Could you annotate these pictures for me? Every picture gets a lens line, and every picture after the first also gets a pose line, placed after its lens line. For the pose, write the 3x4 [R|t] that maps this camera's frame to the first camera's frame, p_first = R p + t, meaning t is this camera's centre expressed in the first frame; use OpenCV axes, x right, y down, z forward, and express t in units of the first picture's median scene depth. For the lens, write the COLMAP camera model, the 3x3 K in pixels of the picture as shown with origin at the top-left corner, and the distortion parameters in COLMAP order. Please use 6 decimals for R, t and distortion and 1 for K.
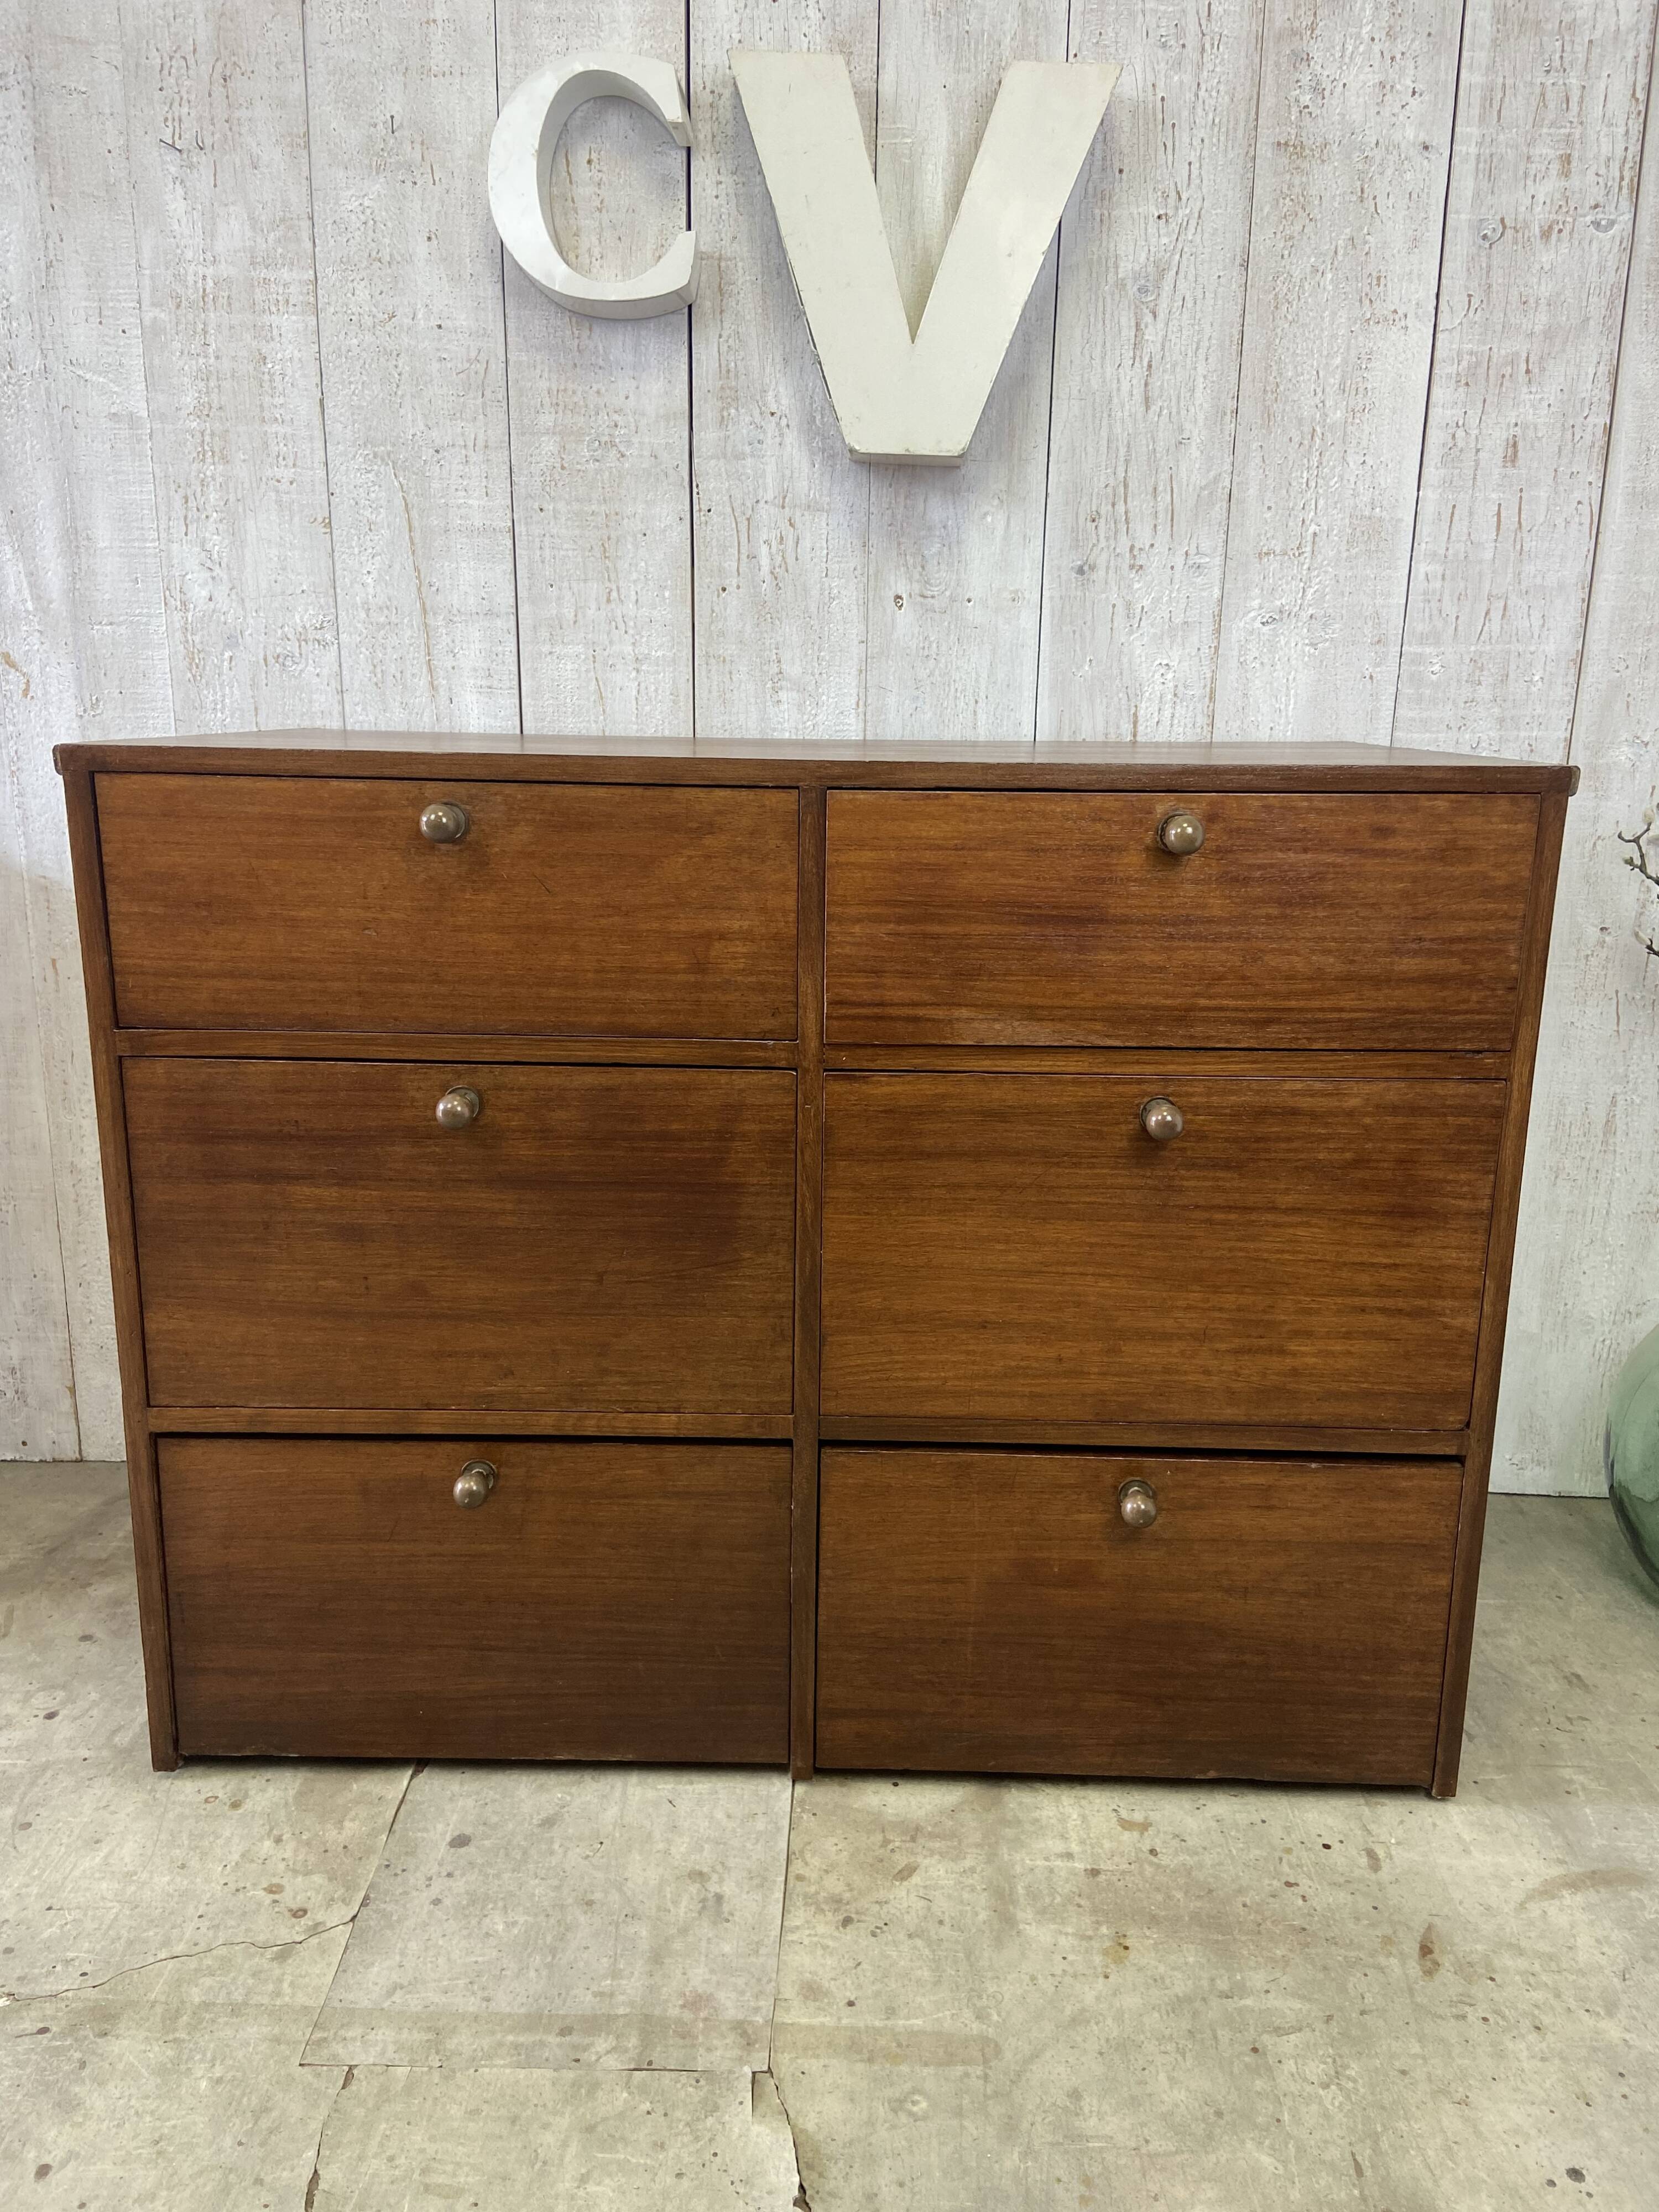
lens RADIAL K [[1661.0, 0, 829.9], [0, 1661.0, 1102.6], [0, 0, 1]] dist [0.121578, -0.155076]
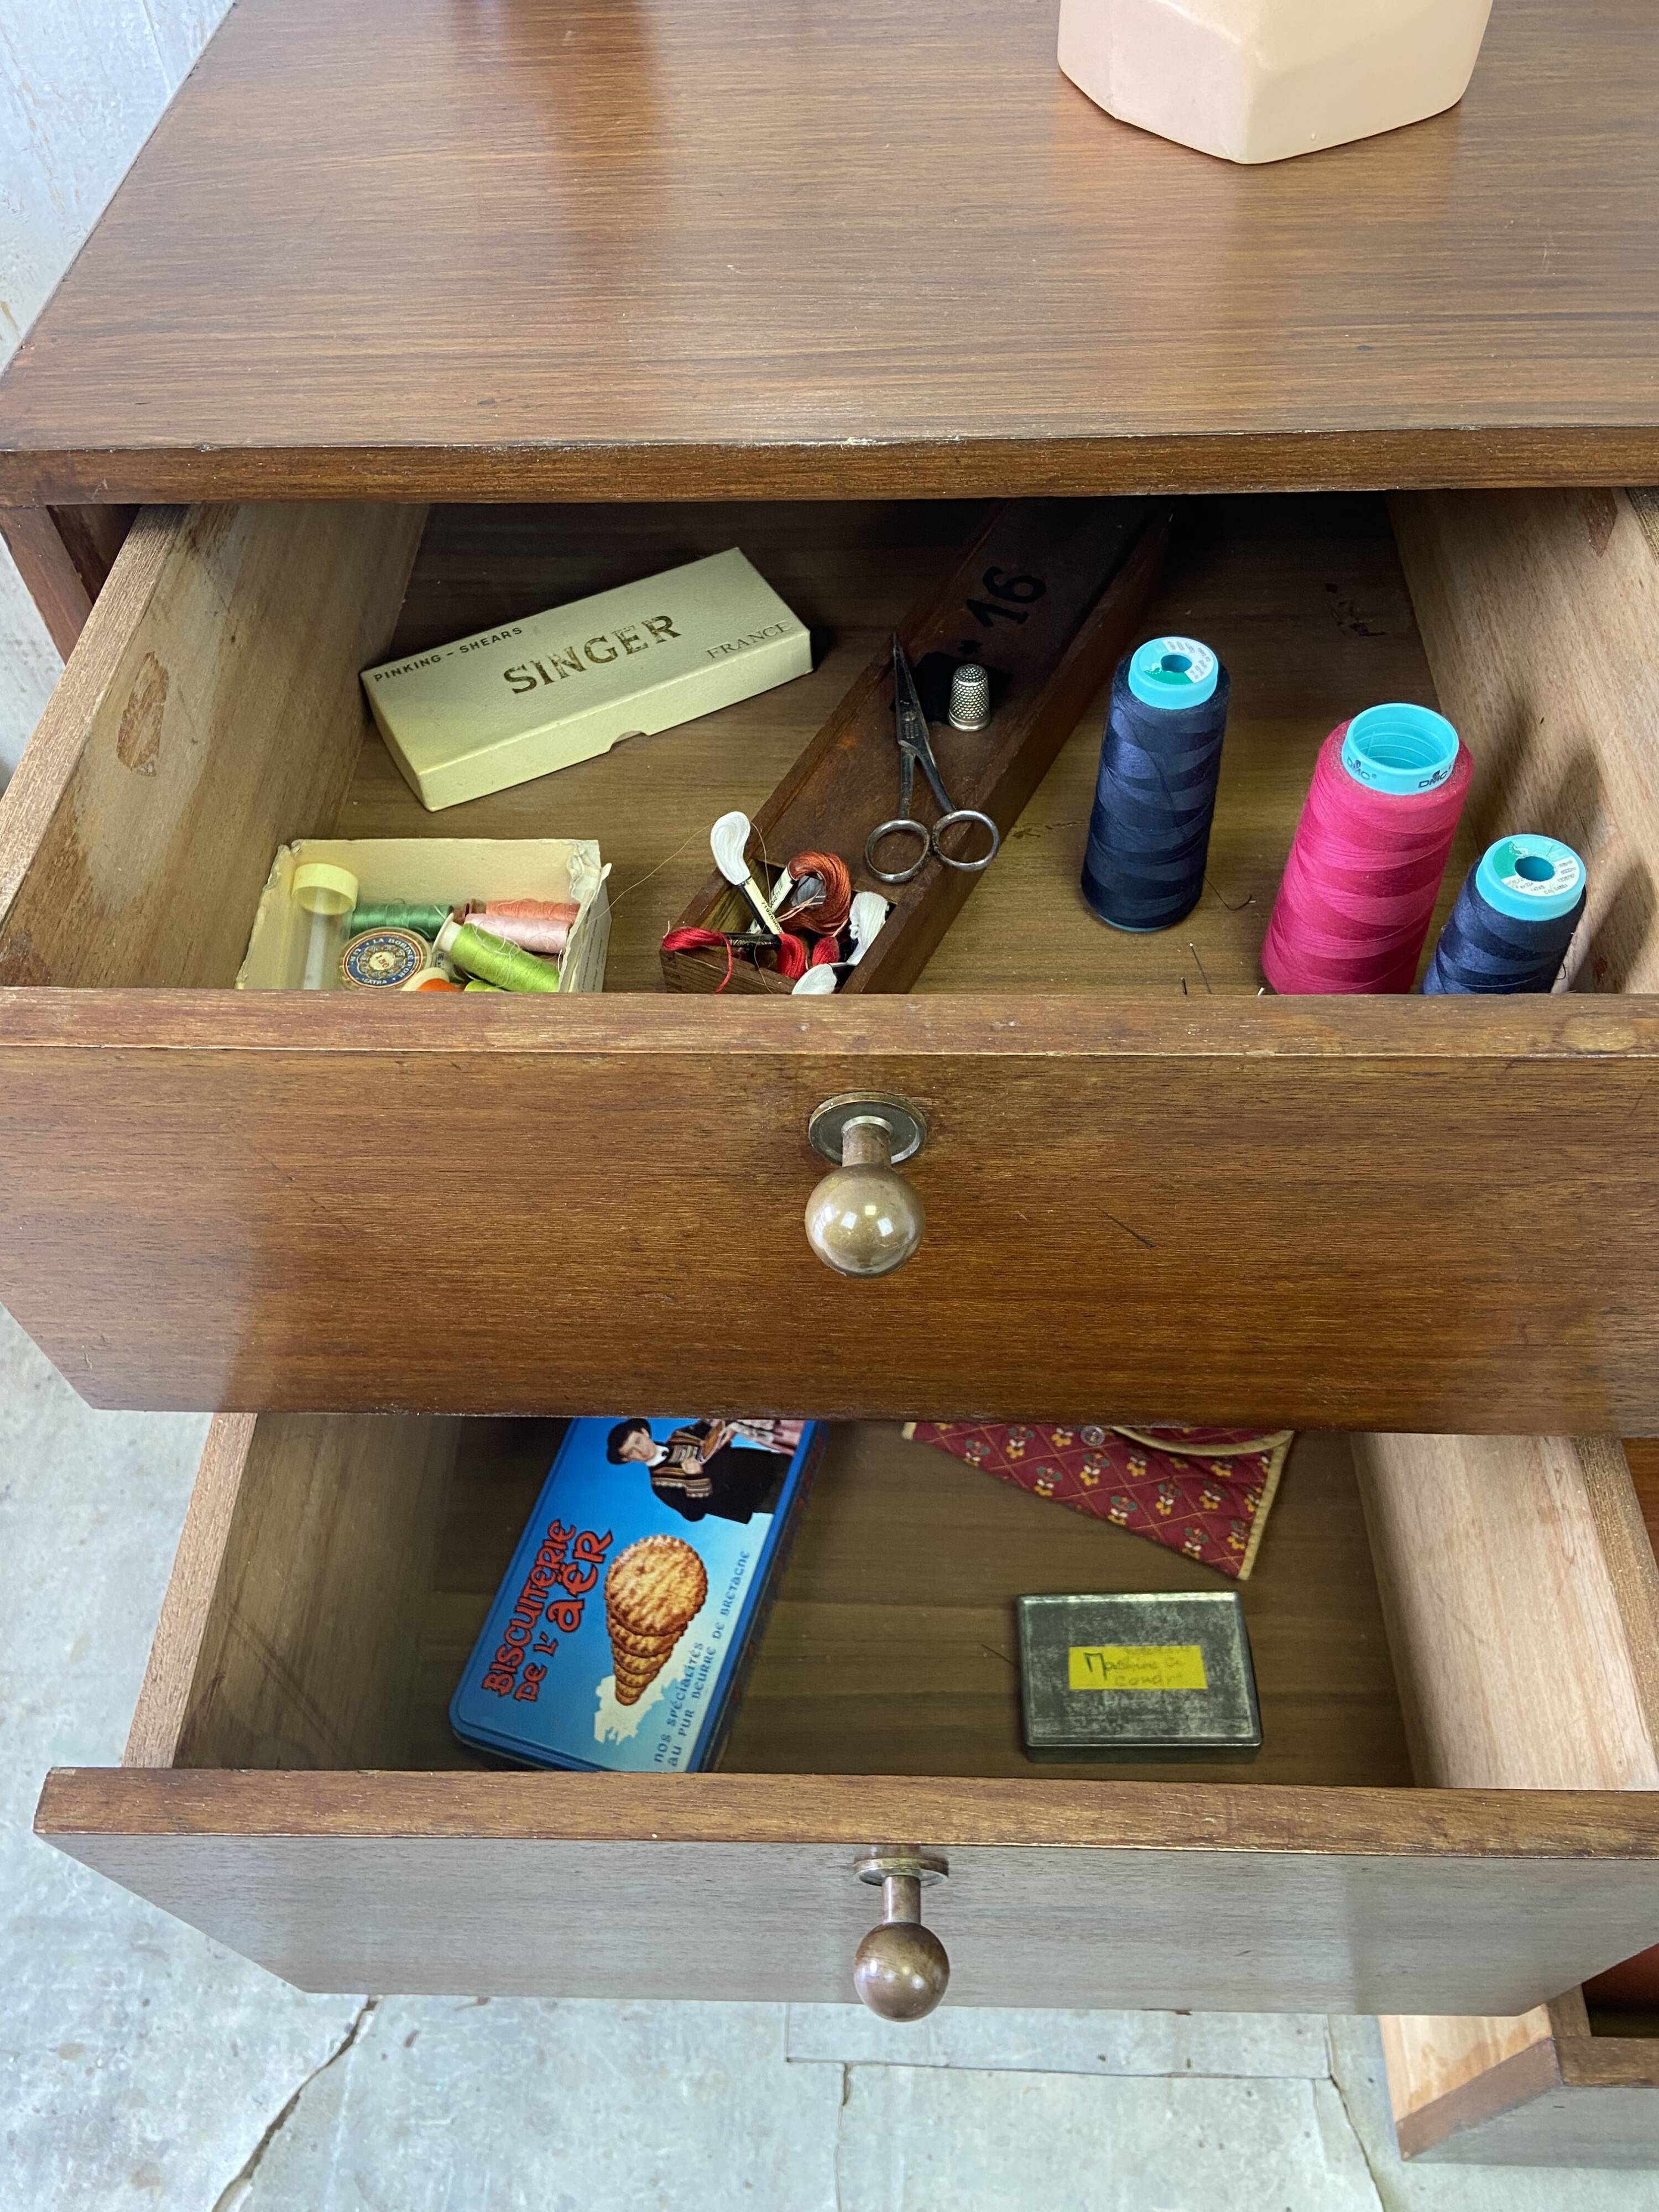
lens RADIAL K [[1664.7, 0, 817.4], [0, 1664.7, 1115.8], [0, 0, 1]] dist [0.123112, -0.154724]
pose [[0.997877, -0.007907, -0.064641, -0.163231], [0.046892, 0.776031, 0.628949, -0.252090], [0.045191, -0.630645, 0.774754, 0.435085]]
